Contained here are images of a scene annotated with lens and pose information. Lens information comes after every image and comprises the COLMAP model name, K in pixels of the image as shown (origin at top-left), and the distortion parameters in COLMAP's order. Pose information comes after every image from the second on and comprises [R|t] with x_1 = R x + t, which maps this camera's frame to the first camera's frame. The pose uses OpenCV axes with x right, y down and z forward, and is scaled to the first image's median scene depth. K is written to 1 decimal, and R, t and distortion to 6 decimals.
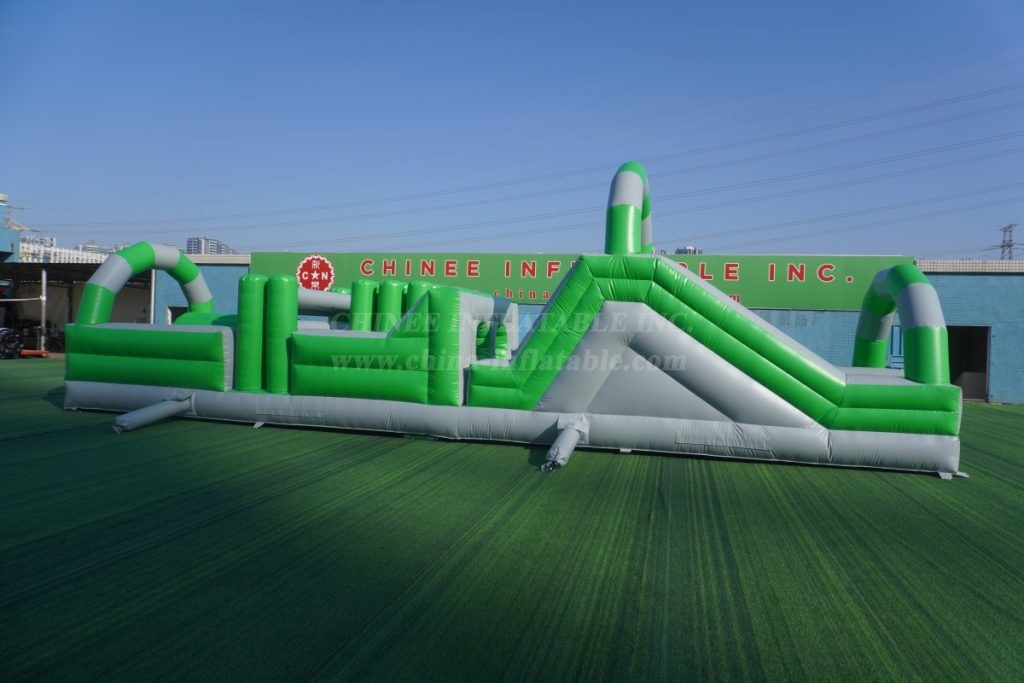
lens RADIAL K [[697.2, 0, 512.0], [0, 697.2, 341.5], [0, 0, 1]] dist [-0.000903, -0.000860]
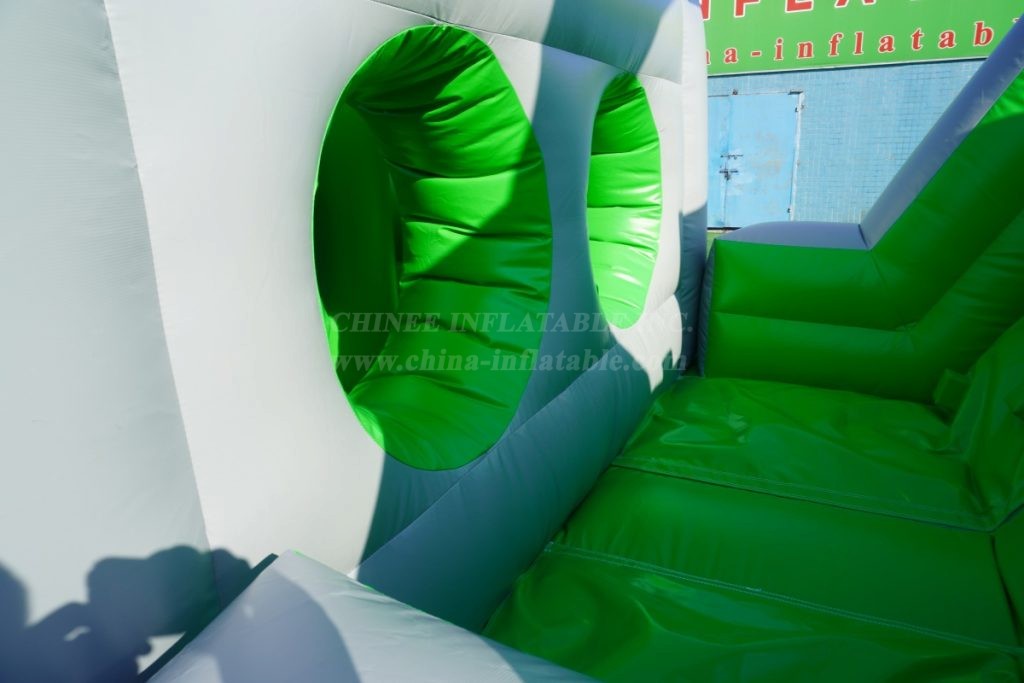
lens RADIAL K [[697.2, 0, 512.0], [0, 697.2, 341.5], [0, 0, 1]] dist [-0.000903, -0.000860]
pose [[0.979246, -0.004761, -0.202621, -0.004258], [0.057236, 0.965527, 0.253932, -0.003802], [0.194427, -0.260260, 0.945761, 0.403382]]
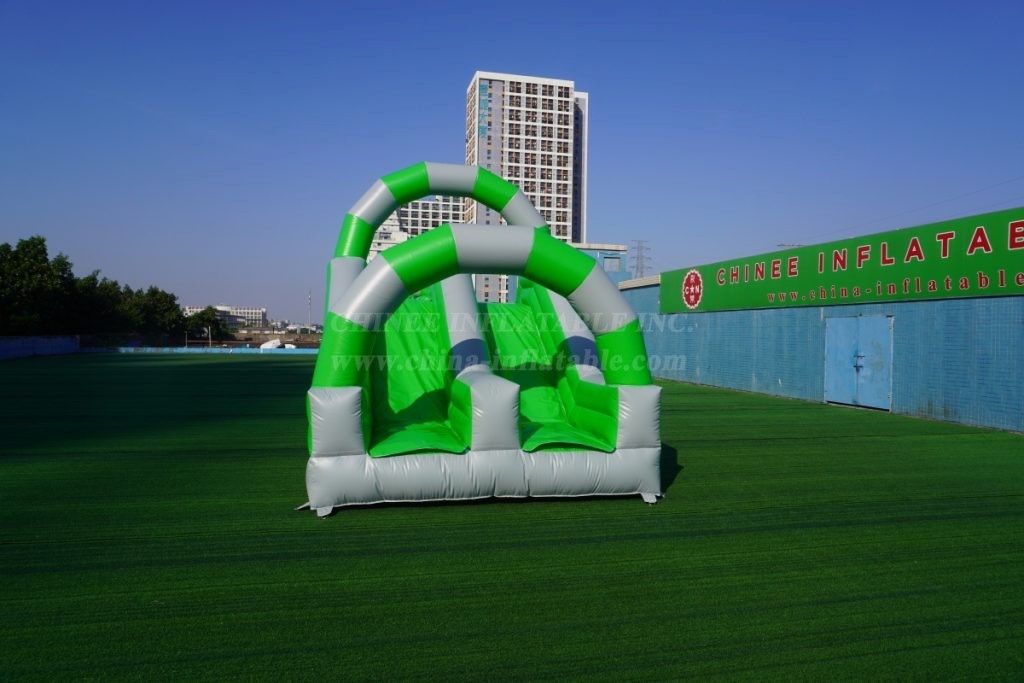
lens RADIAL K [[697.2, 0, 512.0], [0, 697.2, 341.5], [0, 0, 1]] dist [-0.000903, -0.000860]
pose [[0.474320, -0.014228, -0.880238, 0.494777], [-0.018317, 0.999493, -0.026026, 0.013156], [0.880162, 0.028468, 0.473819, 0.286630]]
